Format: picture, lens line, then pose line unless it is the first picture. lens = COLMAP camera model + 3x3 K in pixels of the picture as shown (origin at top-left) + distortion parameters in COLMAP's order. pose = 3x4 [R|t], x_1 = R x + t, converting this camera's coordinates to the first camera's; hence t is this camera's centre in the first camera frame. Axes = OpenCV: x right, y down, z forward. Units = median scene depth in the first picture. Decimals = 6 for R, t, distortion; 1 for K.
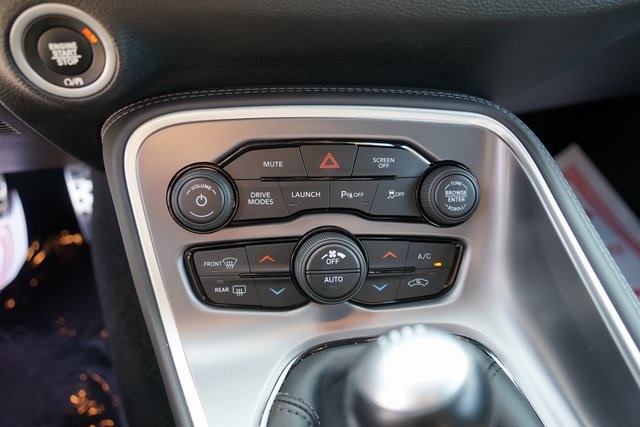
lens RADIAL K [[526.9, 0, 318.2], [0, 526.9, 209.7], [0, 0, 1]] dist [-0.035918, 0.032713]
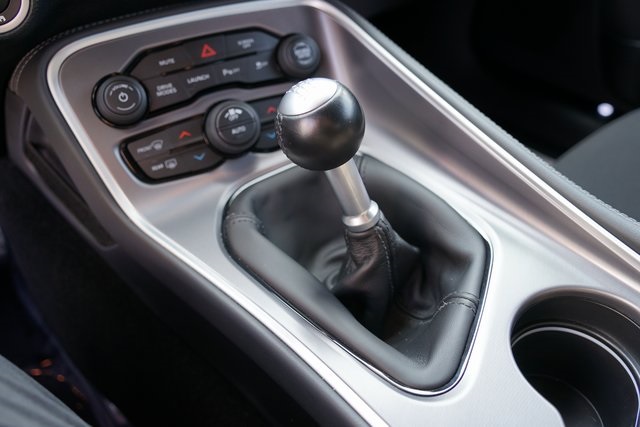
lens RADIAL K [[526.9, 0, 315.0], [0, 526.9, 212.3], [0, 0, 1]] dist [-0.035918, 0.032713]
pose [[0.916991, -0.308473, 0.252928, -0.190534], [0.308953, 0.950283, 0.038863, 0.327953], [-0.252341, 0.042505, 0.966704, -0.337180]]
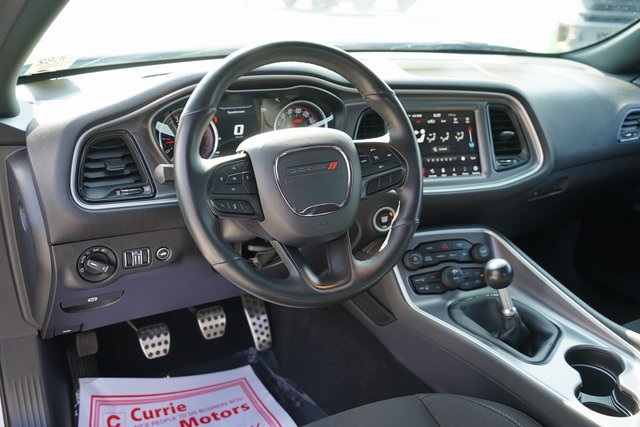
lens RADIAL K [[661.7, 0, 320.5], [0, 661.7, 213.7], [0, 0, 1]] dist [0.049602, 0.000000]
pose [[0.970404, -0.091530, 0.223468, -1.634034], [0.163692, 0.929663, -0.330048, 0.956330], [-0.177541, 0.356860, 0.917131, -2.723390]]
